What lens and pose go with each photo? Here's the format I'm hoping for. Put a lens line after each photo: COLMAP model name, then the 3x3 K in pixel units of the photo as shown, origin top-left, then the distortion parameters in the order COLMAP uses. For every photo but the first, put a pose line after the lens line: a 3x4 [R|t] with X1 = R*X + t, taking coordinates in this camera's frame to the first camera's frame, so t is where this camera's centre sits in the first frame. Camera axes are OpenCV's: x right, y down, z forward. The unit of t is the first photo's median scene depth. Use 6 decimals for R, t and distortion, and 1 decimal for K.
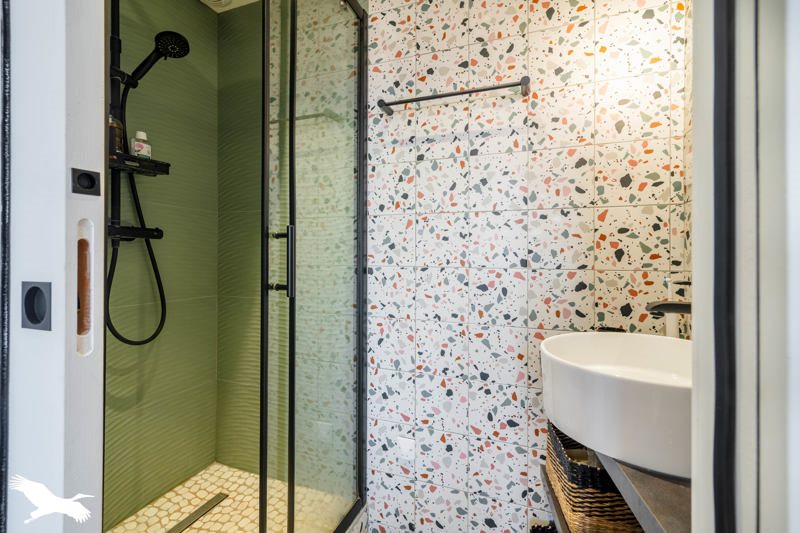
lens RADIAL K [[368.2, 0, 399.1], [0, 368.2, 263.5], [0, 0, 1]] dist [0.000623, 0.000769]
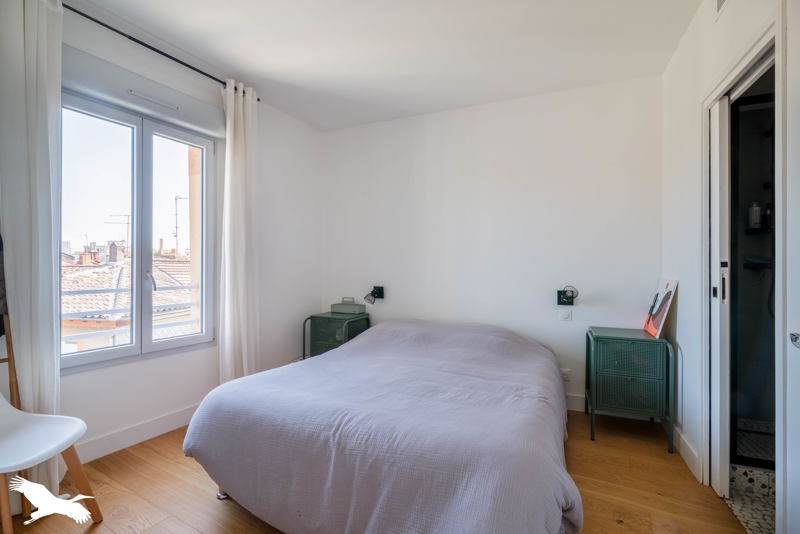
lens RADIAL K [[368.2, 0, 399.0], [0, 368.2, 268.6], [0, 0, 1]] dist [0.000623, 0.000769]
pose [[0.135475, -0.009065, -0.990739, 2.857860], [0.002995, 0.999957, -0.008740, -0.149346], [0.990776, -0.001784, 0.135497, -3.298081]]
